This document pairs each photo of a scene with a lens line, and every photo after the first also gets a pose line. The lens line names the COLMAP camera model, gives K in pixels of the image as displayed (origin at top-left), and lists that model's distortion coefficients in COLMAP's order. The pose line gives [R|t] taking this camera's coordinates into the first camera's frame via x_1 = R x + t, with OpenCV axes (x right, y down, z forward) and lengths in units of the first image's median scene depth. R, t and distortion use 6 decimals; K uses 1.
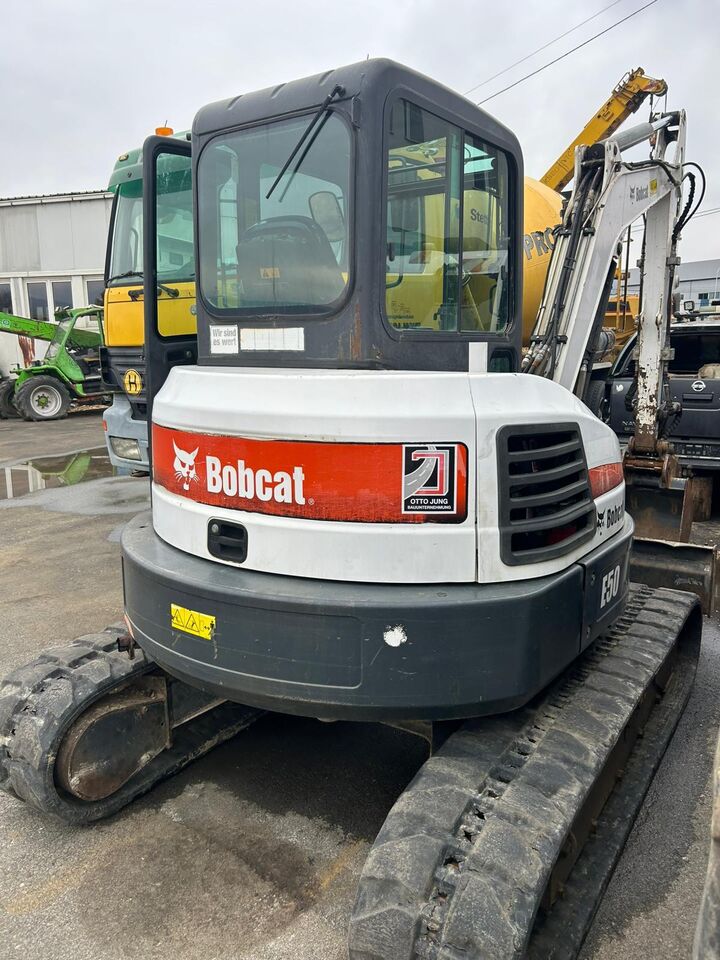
lens RADIAL K [[700.1, 0, 360.0], [0, 700.1, 480.0], [0, 0, 1]] dist [0.096947, -0.133316]
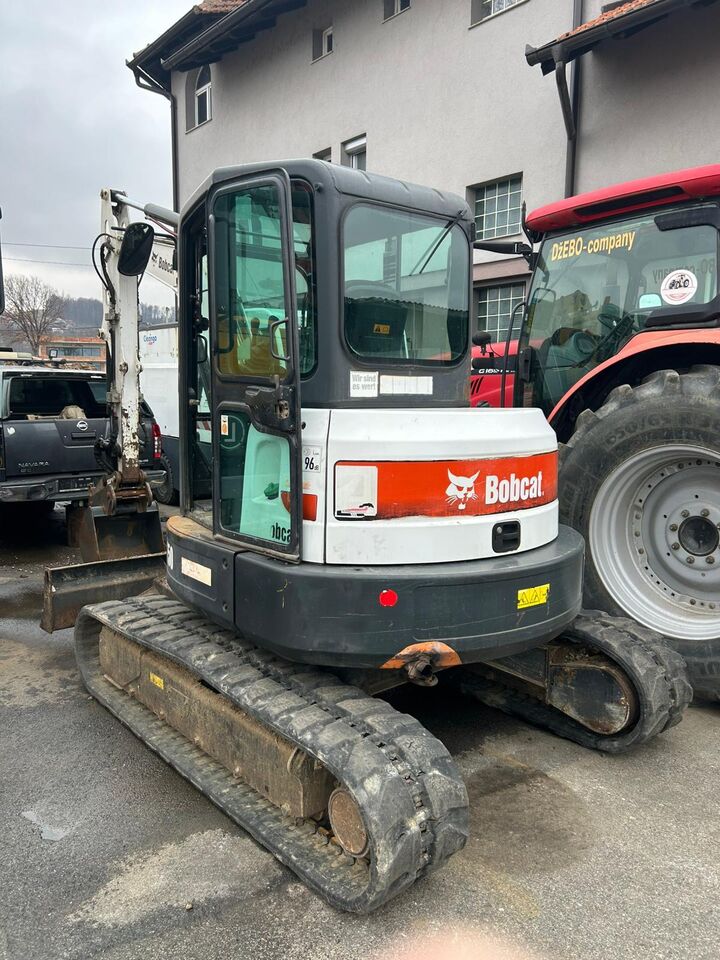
lens RADIAL K [[700.1, 0, 360.0], [0, 700.1, 480.0], [0, 0, 1]] dist [0.096947, -0.133316]
pose [[0.306613, -0.110880, 0.945354, -1.452769], [0.166187, 0.984173, 0.061532, -0.140140], [-0.937214, 0.138239, 0.320187, 0.785416]]
